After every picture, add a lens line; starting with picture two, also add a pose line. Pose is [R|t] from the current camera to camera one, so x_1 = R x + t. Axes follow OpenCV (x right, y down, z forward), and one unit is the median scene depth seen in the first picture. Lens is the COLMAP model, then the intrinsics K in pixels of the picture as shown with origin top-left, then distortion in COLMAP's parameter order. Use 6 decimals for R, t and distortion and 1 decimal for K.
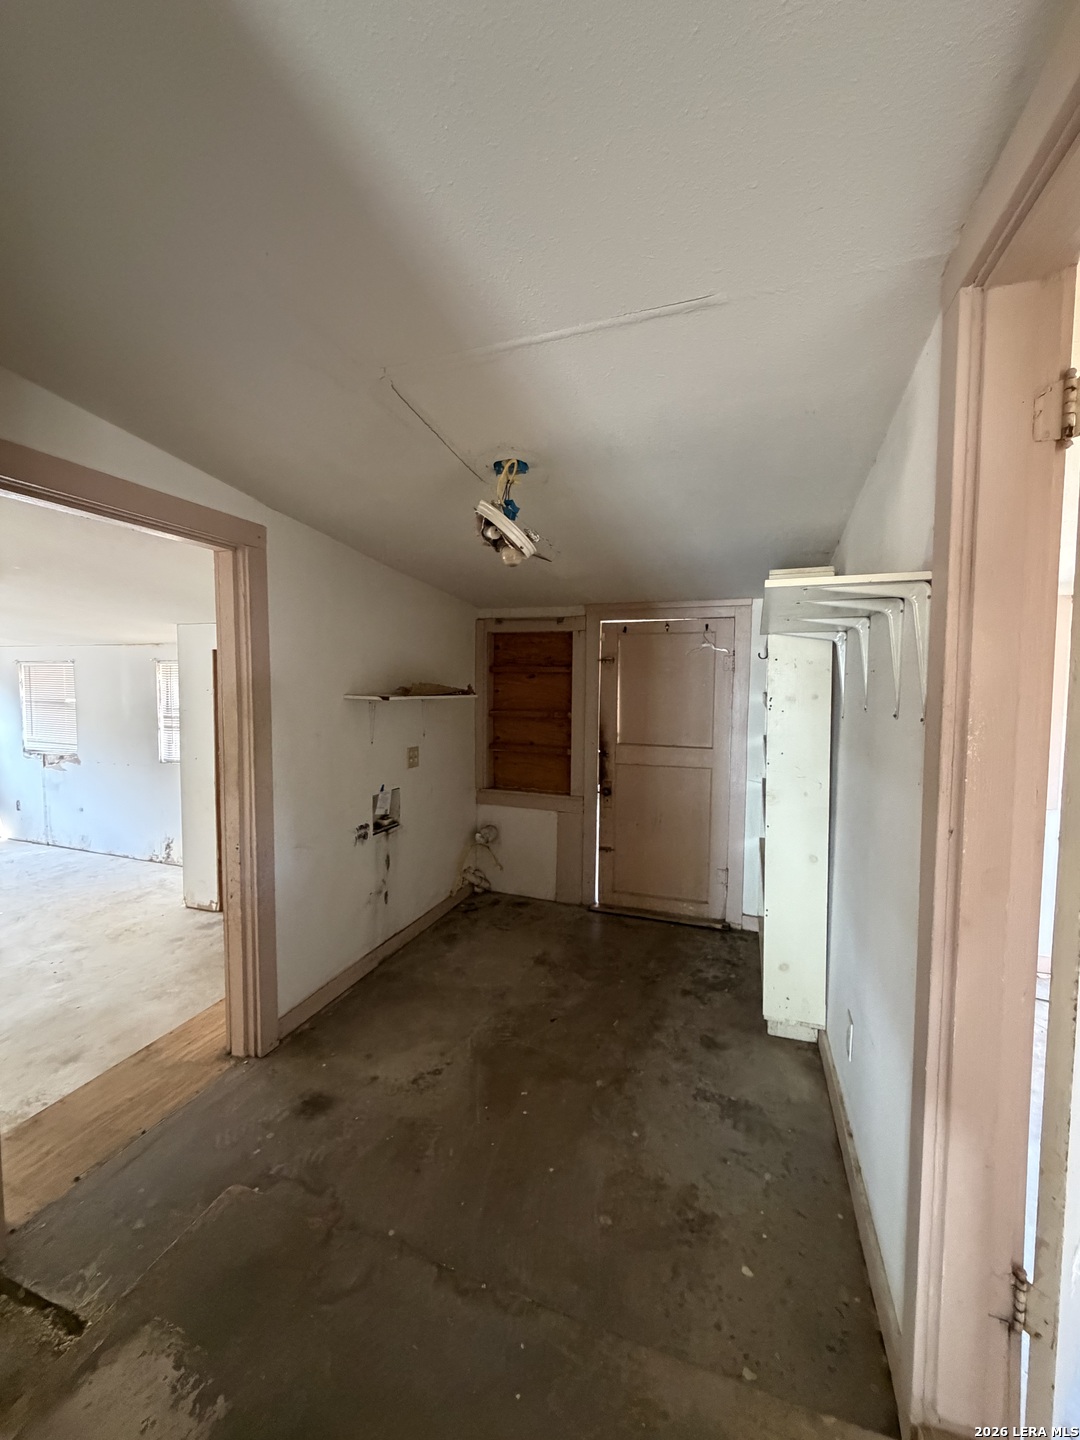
lens RADIAL K [[574.3, 0, 538.0], [0, 574.3, 715.2], [0, 0, 1]] dist [0.000715, 0.000085]
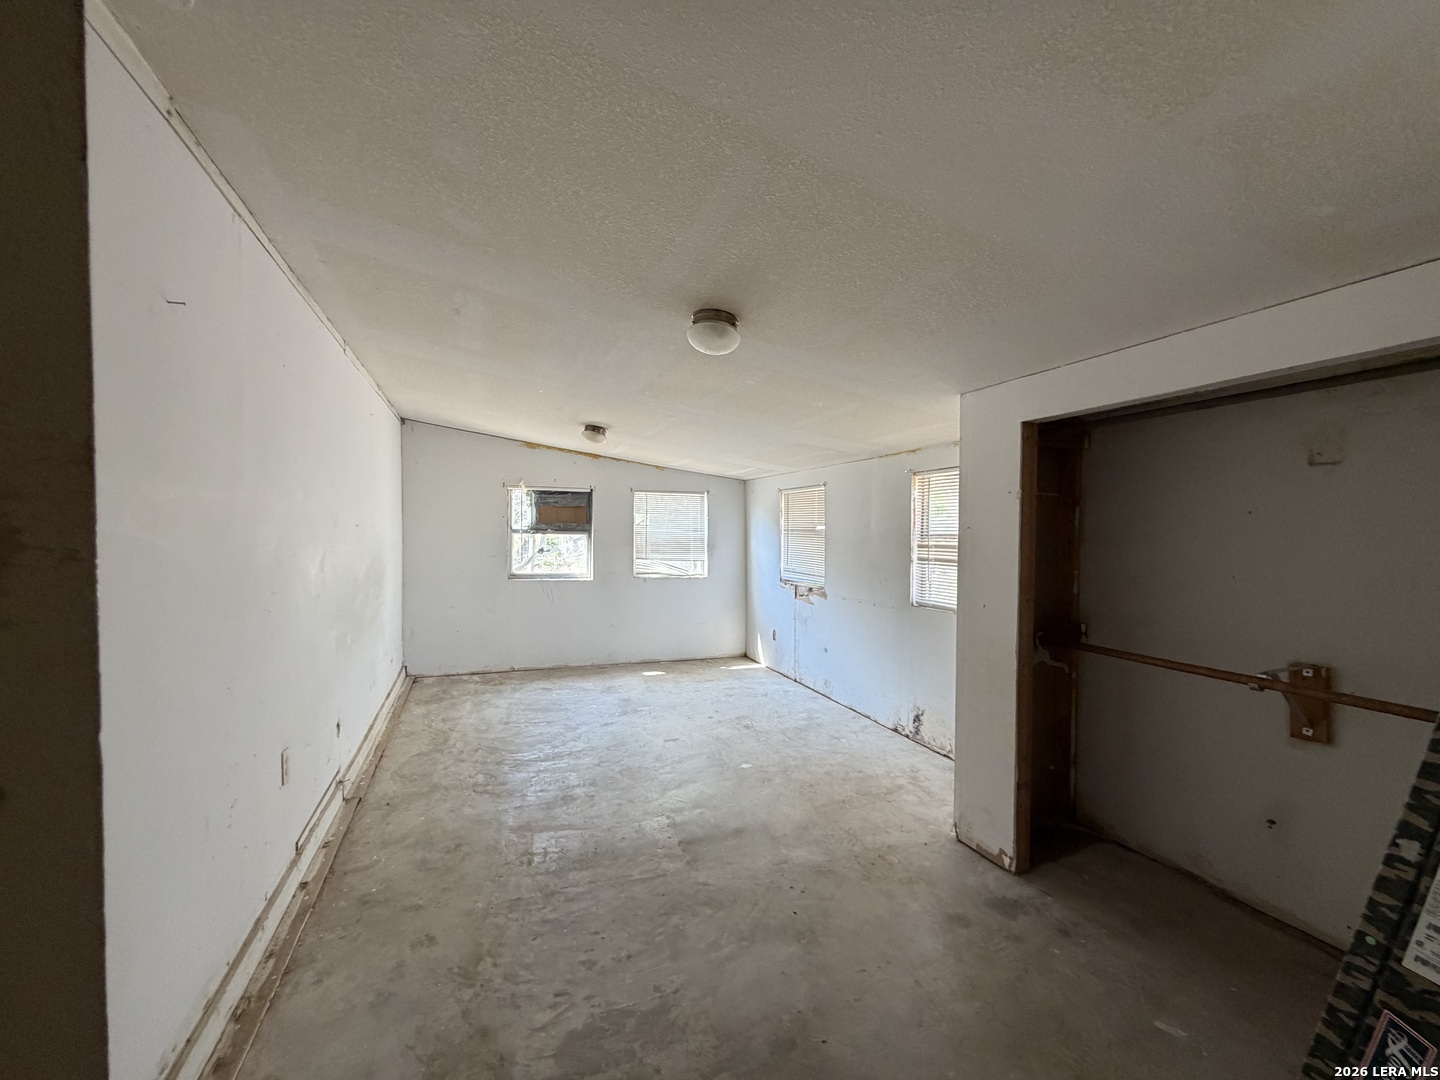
lens RADIAL K [[574.3, 0, 716.3], [0, 574.3, 544.4], [0, 0, 1]] dist [0.000715, 0.000085]
pose [[0.657666, 0.012975, -0.753198, -0.253818], [-0.042062, 0.998924, -0.019520, 0.026995], [0.752134, 0.044518, 0.657504, 0.298682]]
